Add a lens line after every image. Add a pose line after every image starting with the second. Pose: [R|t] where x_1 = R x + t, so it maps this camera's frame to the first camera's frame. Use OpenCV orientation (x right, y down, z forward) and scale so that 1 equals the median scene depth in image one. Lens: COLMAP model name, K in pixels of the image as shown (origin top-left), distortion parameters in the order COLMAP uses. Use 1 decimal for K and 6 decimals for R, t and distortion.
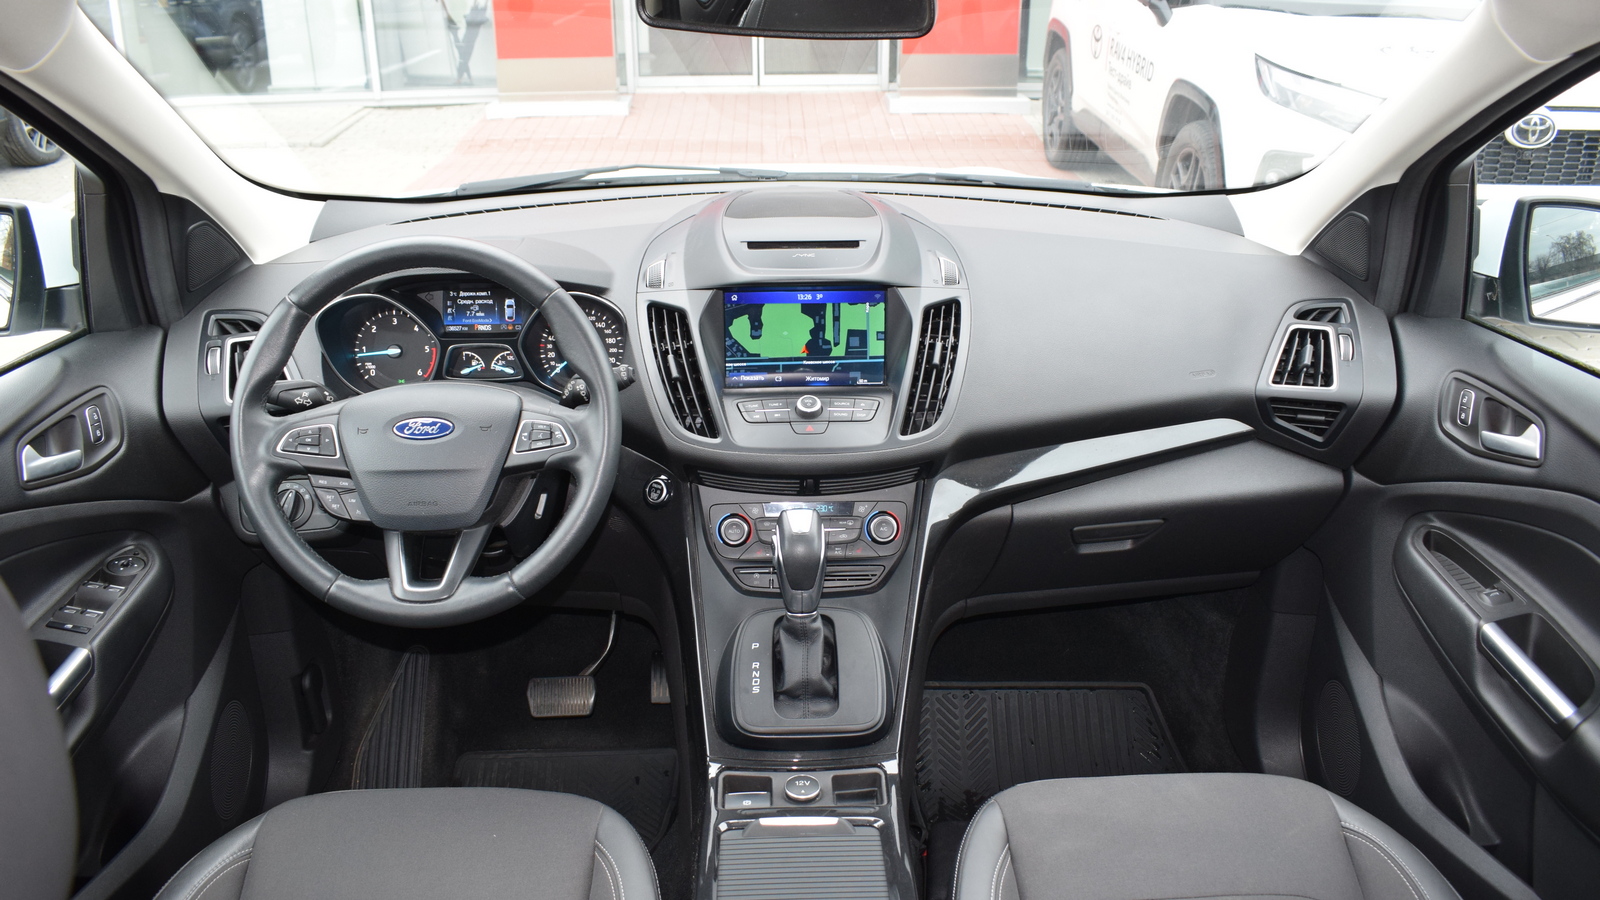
lens RADIAL K [[1250.1, 0, 800.0], [0, 1250.1, 450.0], [0, 0, 1]] dist [-0.094963, 0.006834]
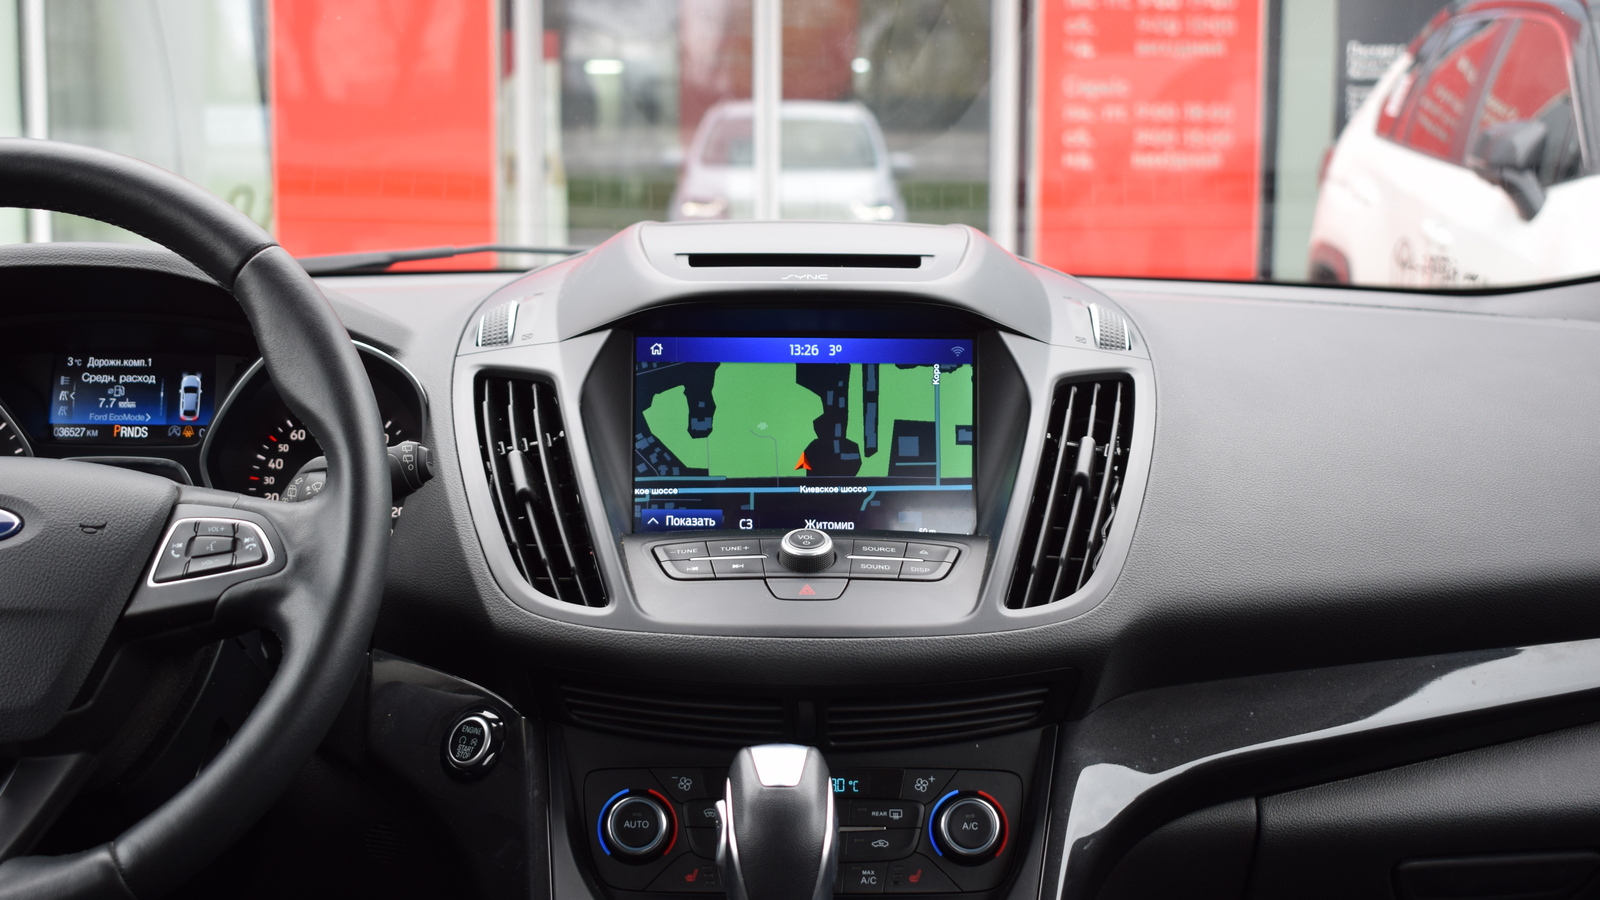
lens RADIAL K [[2407.5, 0, 800.0], [0, 2407.5, 450.0], [0, 0, 1]] dist [-0.033840, -0.001887]
pose [[0.999710, 0.011131, -0.021344, 0.021966], [-0.016721, 0.958951, -0.283080, 0.172163], [0.017316, 0.283355, 0.958859, 0.129247]]
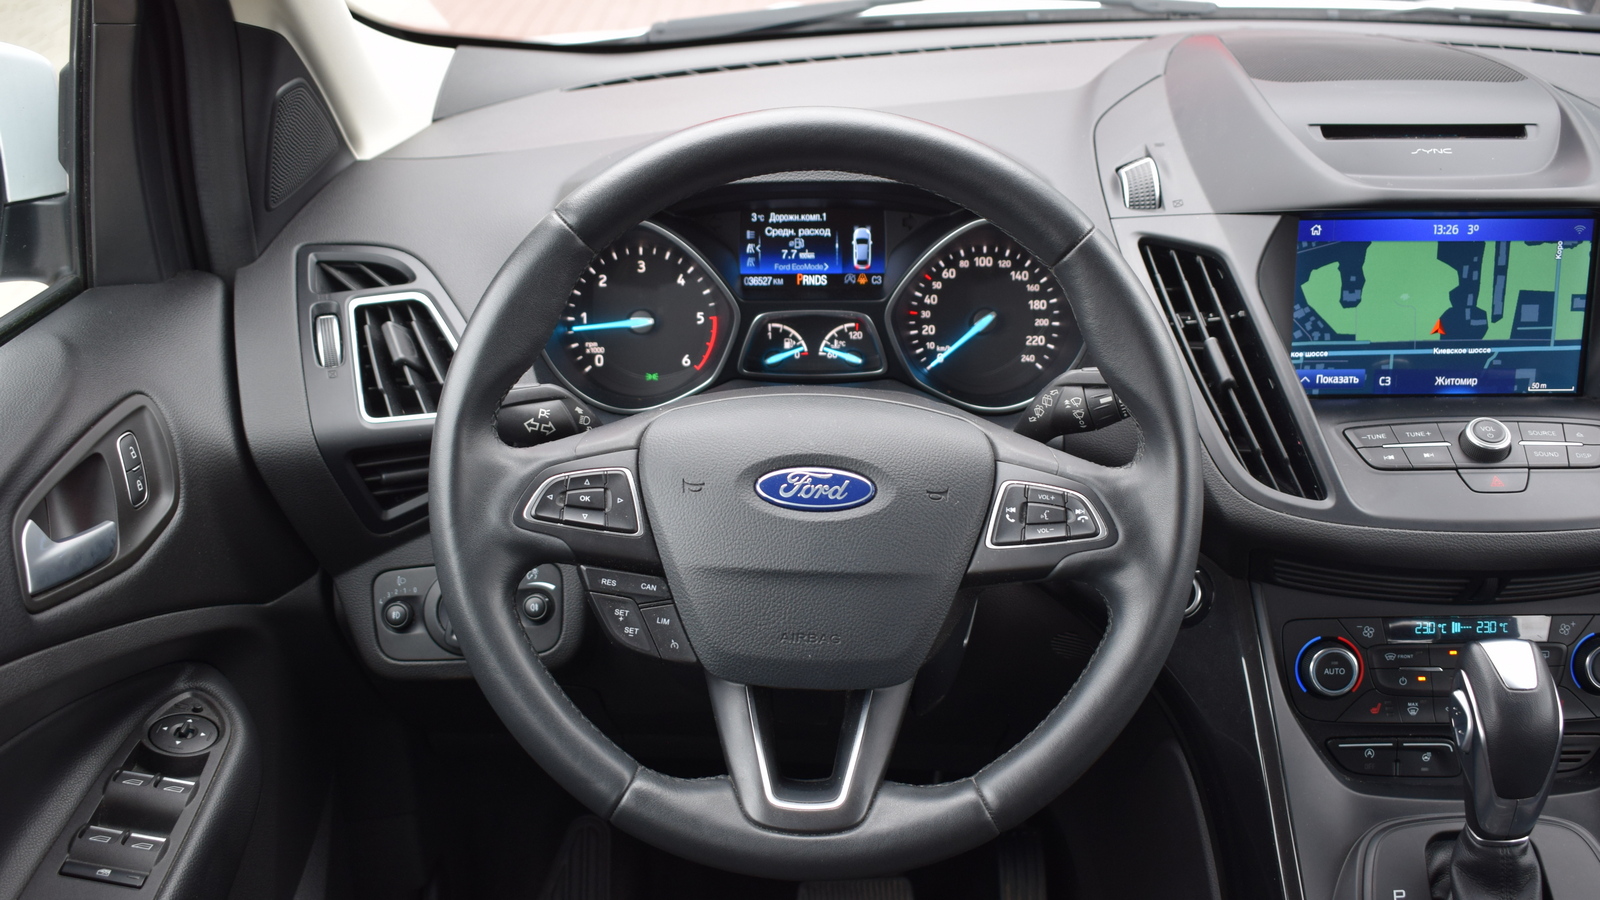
lens RADIAL K [[1777.8, 0, 800.0], [0, 1777.8, 450.0], [0, 0, 1]] dist [-0.071312, 0.021154]
pose [[0.999341, 0.005704, -0.035834, -0.243094], [-0.005156, 0.999869, 0.015346, -0.037829], [0.035917, -0.015151, 0.999240, 0.232192]]
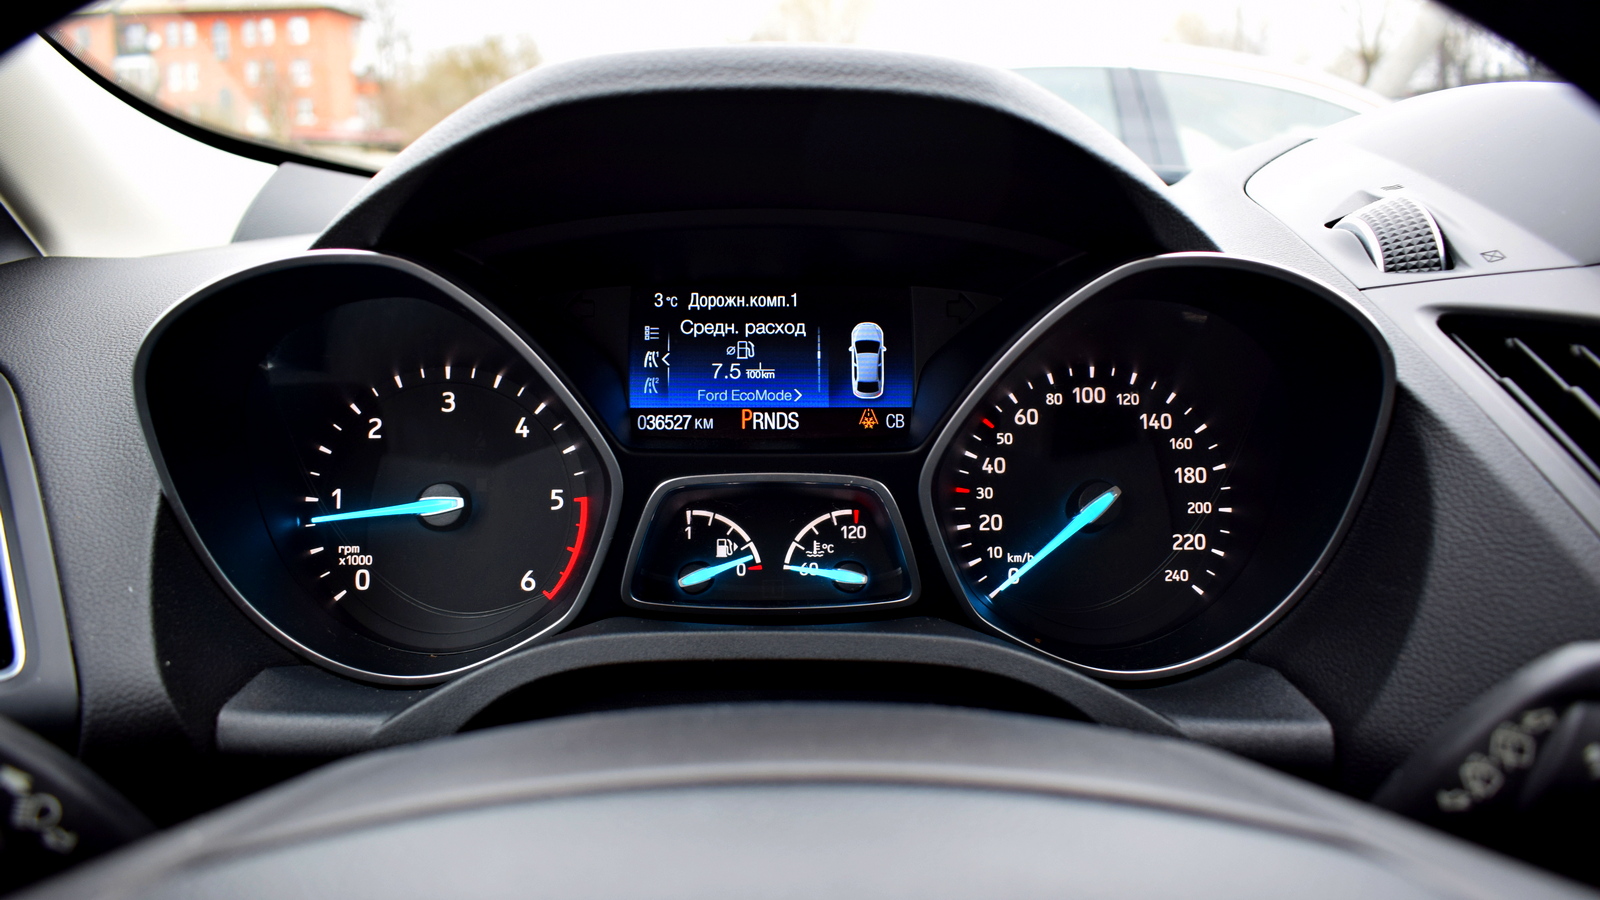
lens RADIAL K [[1250.1, 0, 800.0], [0, 1250.1, 450.0], [0, 0, 1]] dist [-0.094963, 0.006834]
pose [[0.999994, 0.001390, -0.003114, -0.259315], [-0.001929, 0.983553, -0.180607, -0.043473], [0.002812, 0.180612, 0.983550, 0.759731]]
